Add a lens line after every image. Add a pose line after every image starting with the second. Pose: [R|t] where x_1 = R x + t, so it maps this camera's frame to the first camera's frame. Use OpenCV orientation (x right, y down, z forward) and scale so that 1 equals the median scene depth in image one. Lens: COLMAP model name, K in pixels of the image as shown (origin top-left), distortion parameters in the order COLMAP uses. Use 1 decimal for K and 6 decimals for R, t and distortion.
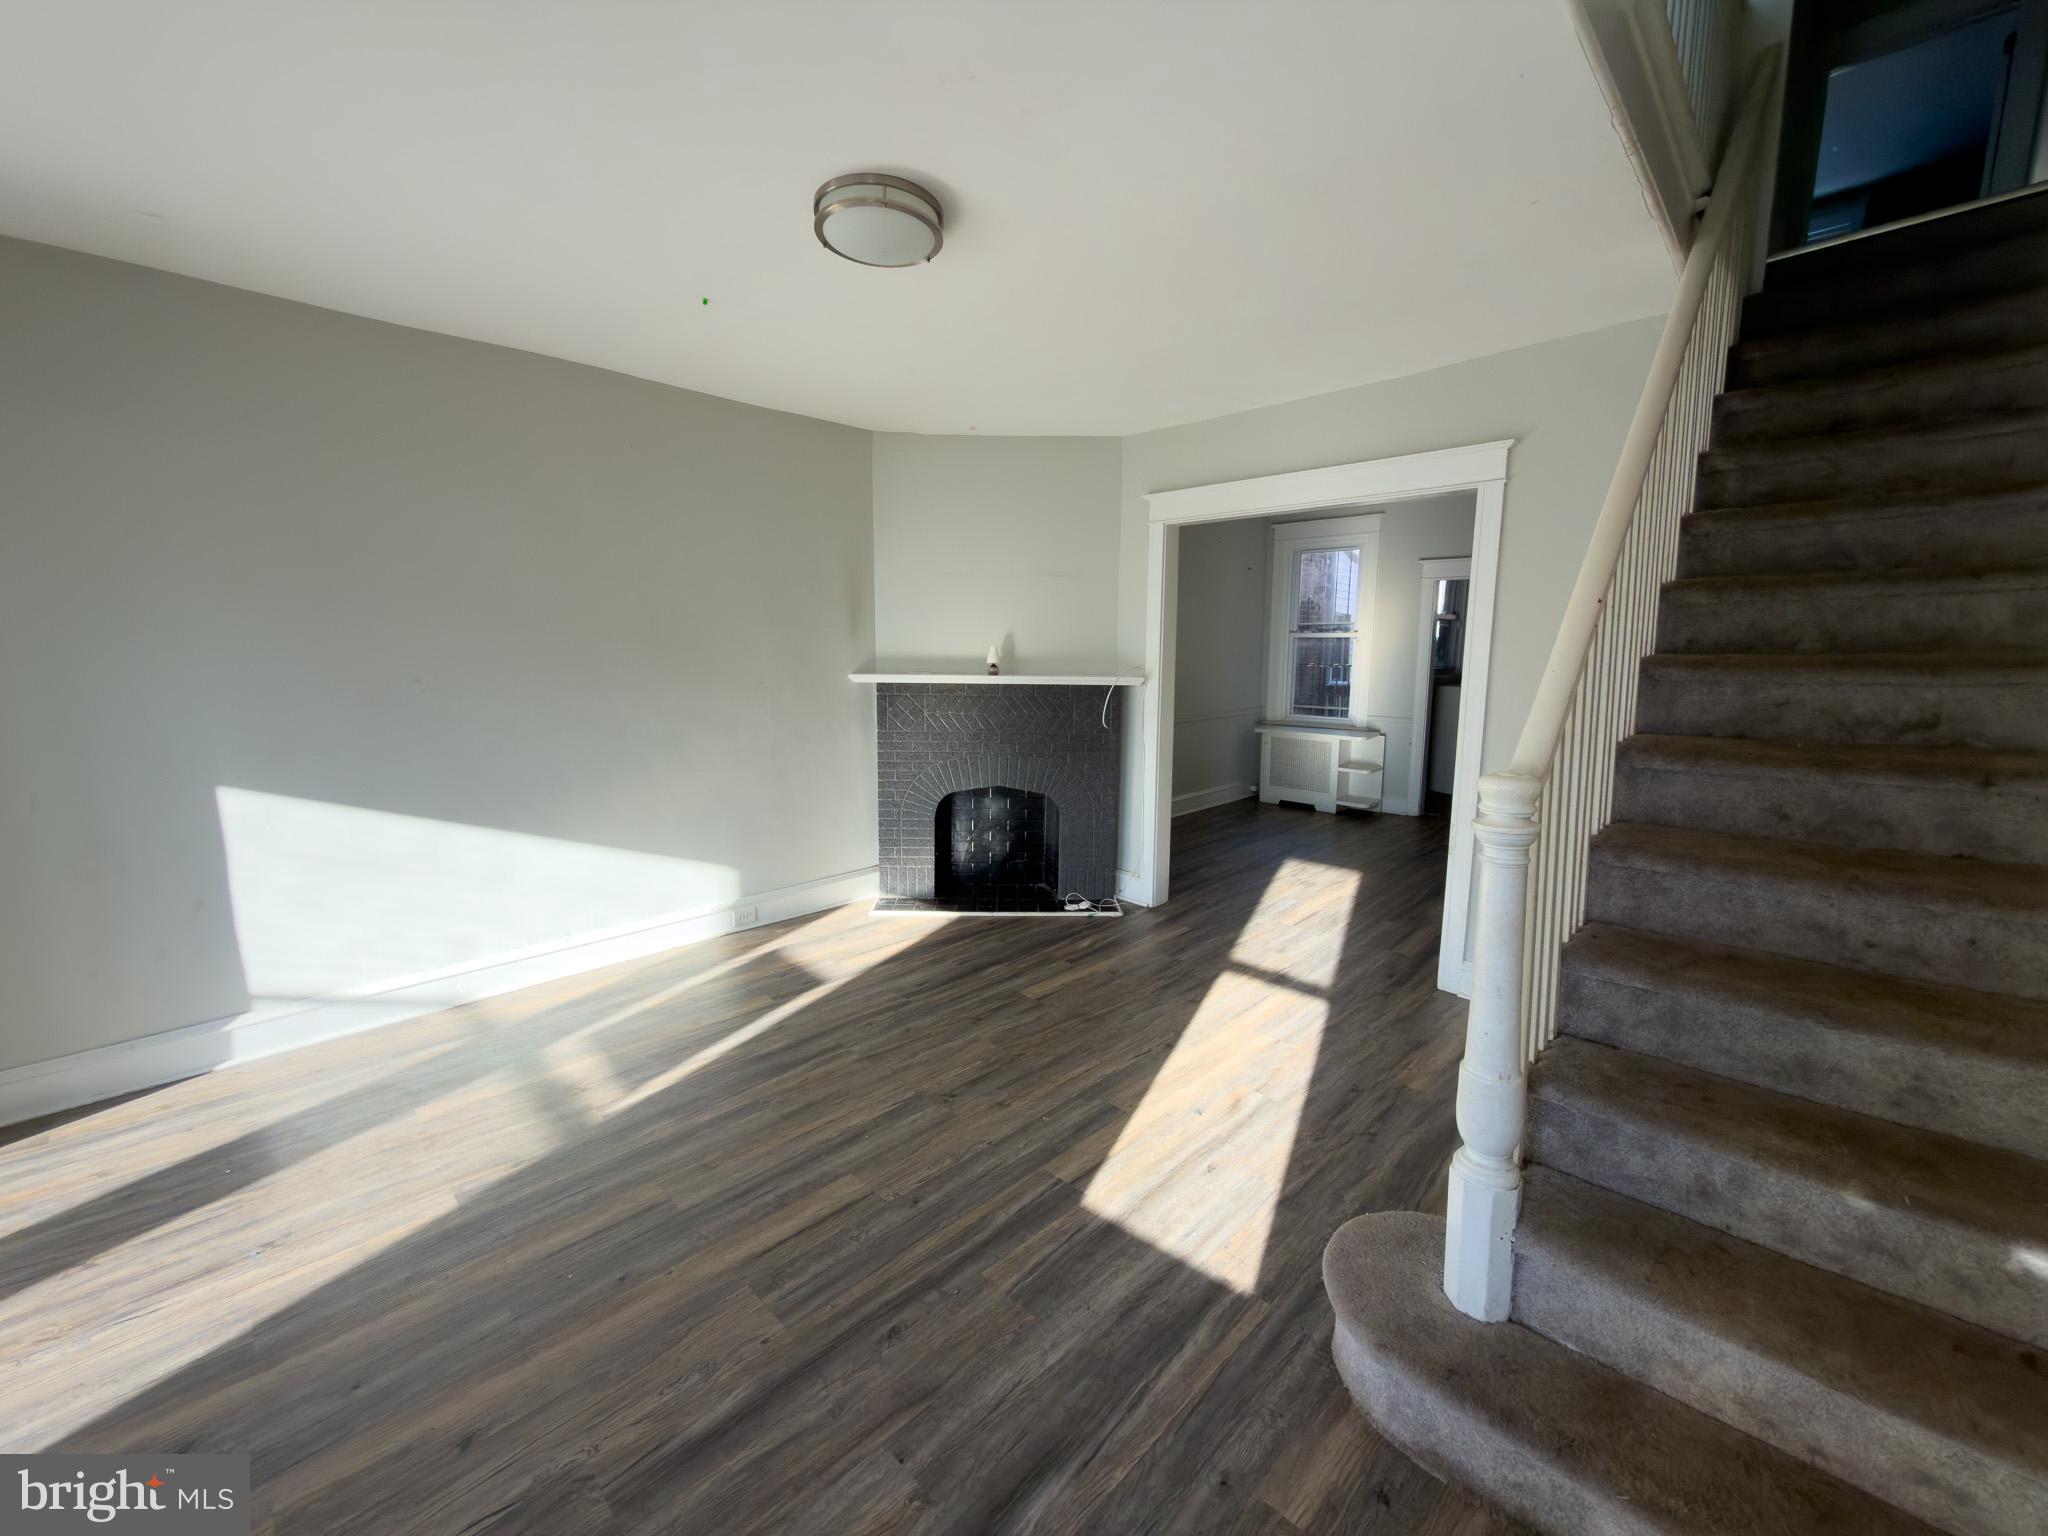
lens RADIAL K [[813.3, 0, 1022.9], [0, 813.3, 766.3], [0, 0, 1]] dist [-0.000354, -0.000080]
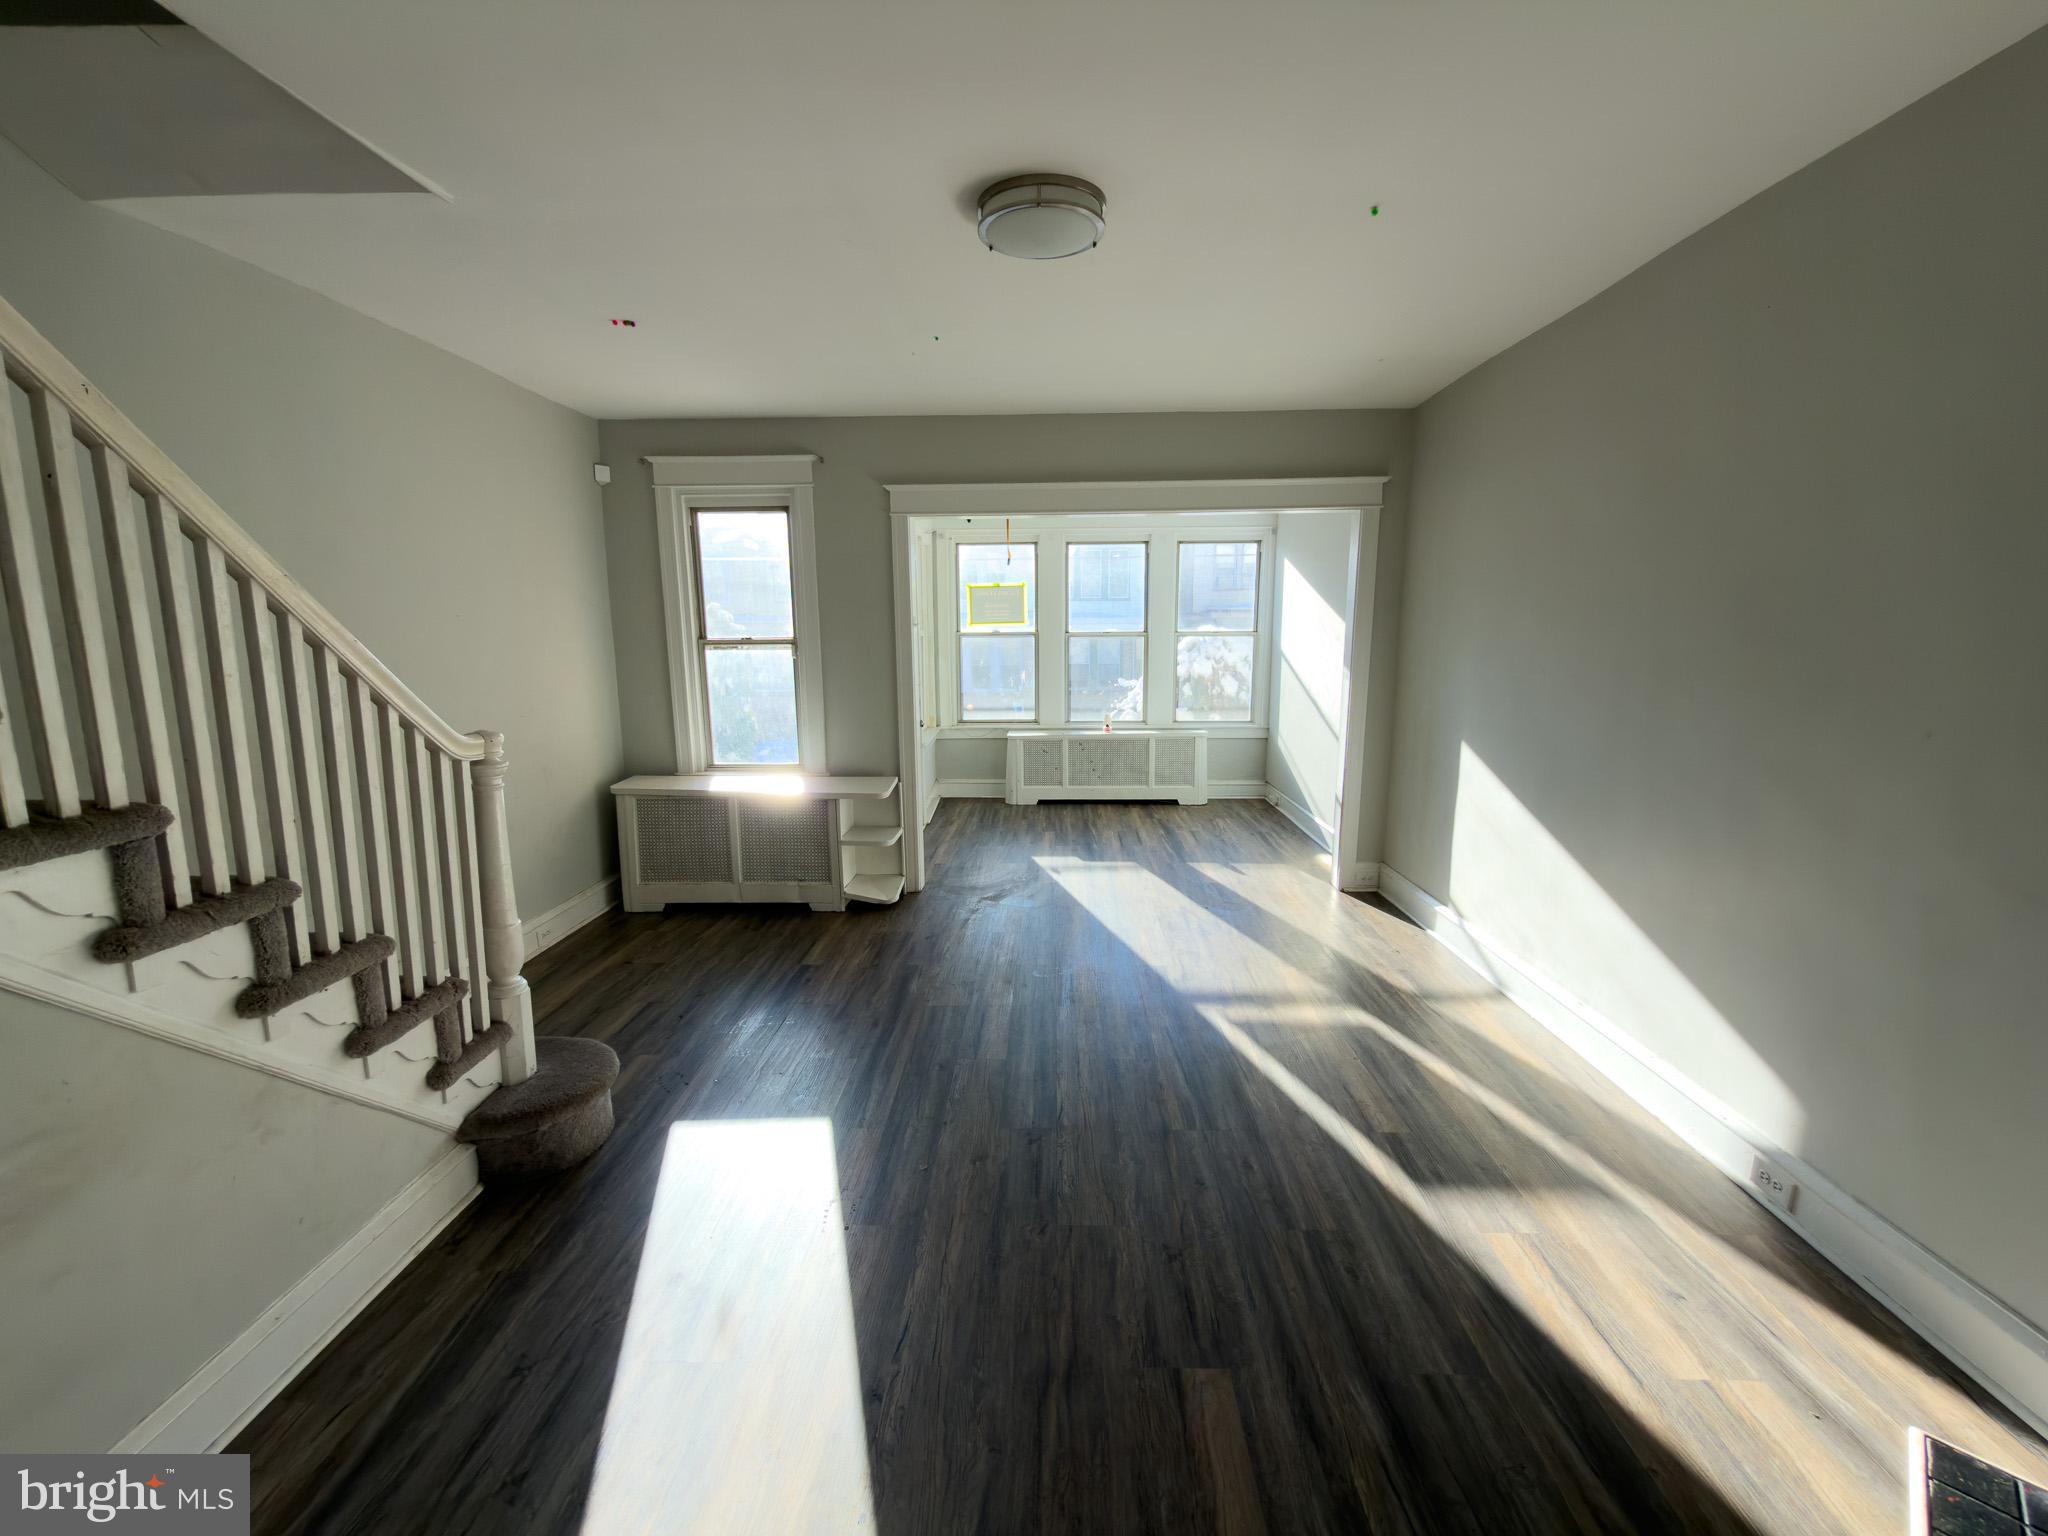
lens RADIAL K [[813.3, 0, 1022.9], [0, 813.3, 766.3], [0, 0, 1]] dist [-0.000354, -0.000080]
pose [[-0.738832, 0.118580, -0.663374, 0.338283], [-0.092982, 0.957043, 0.274633, -0.175126], [0.667444, 0.264590, -0.696068, 1.081335]]
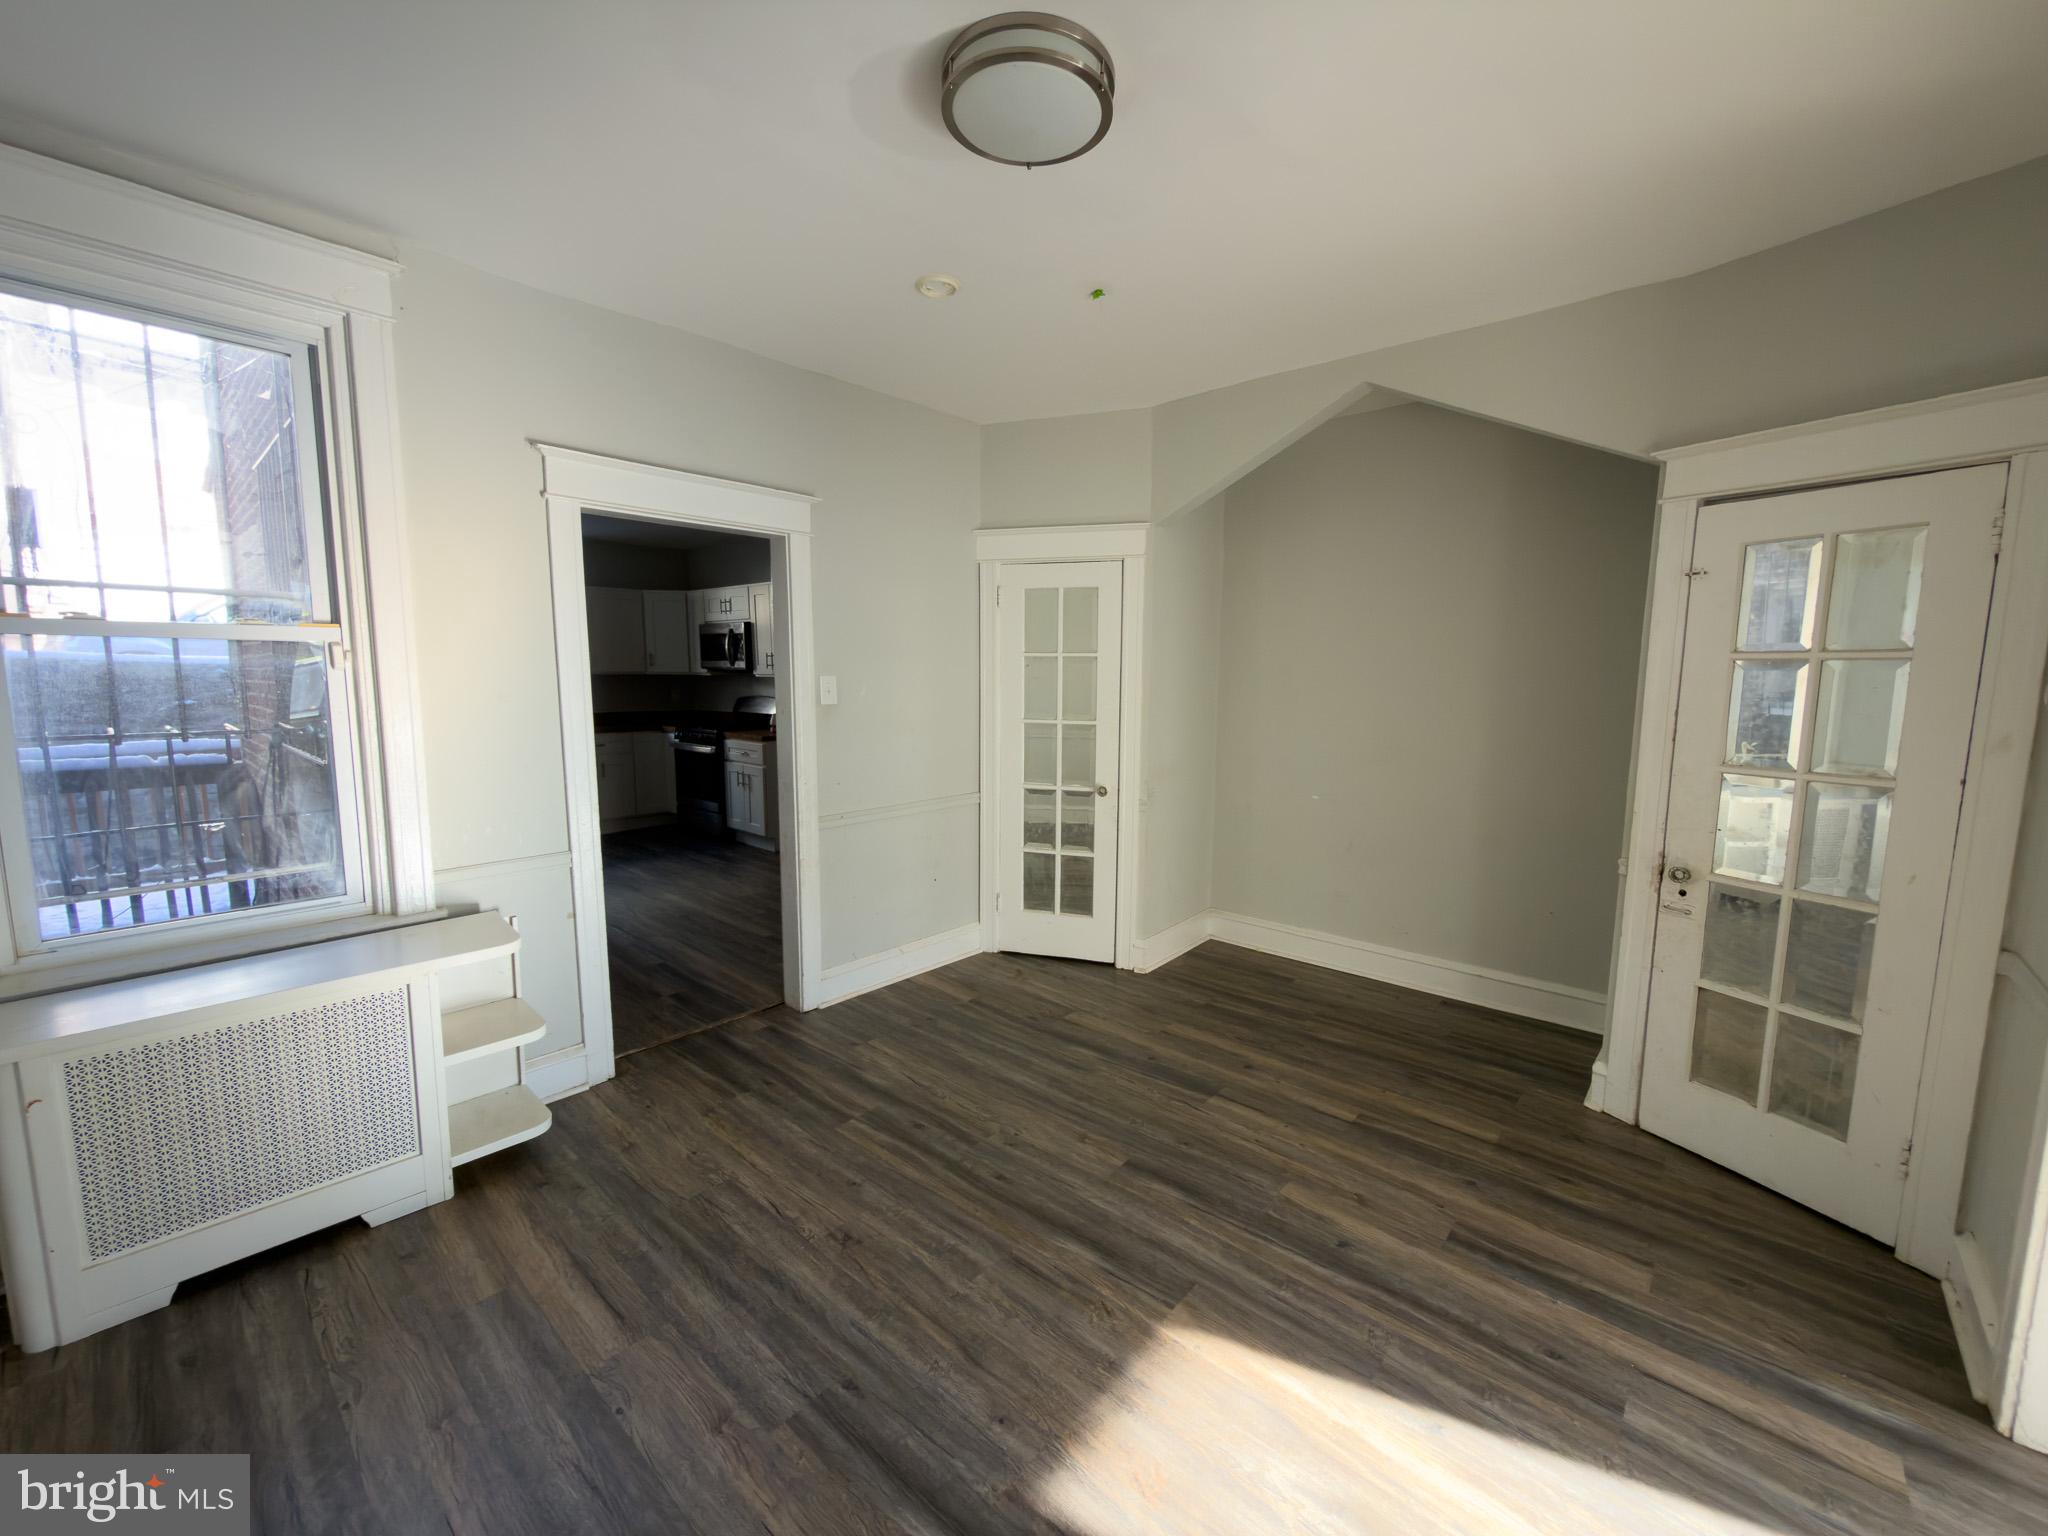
lens RADIAL K [[813.3, 0, 1022.9], [0, 813.3, 766.3], [0, 0, 1]] dist [-0.000354, -0.000080]
pose [[-0.044307, -0.119592, 0.991834, 0.151484], [0.143165, 0.981802, 0.124778, -0.214096], [-0.988707, 0.147524, -0.026380, 1.437642]]
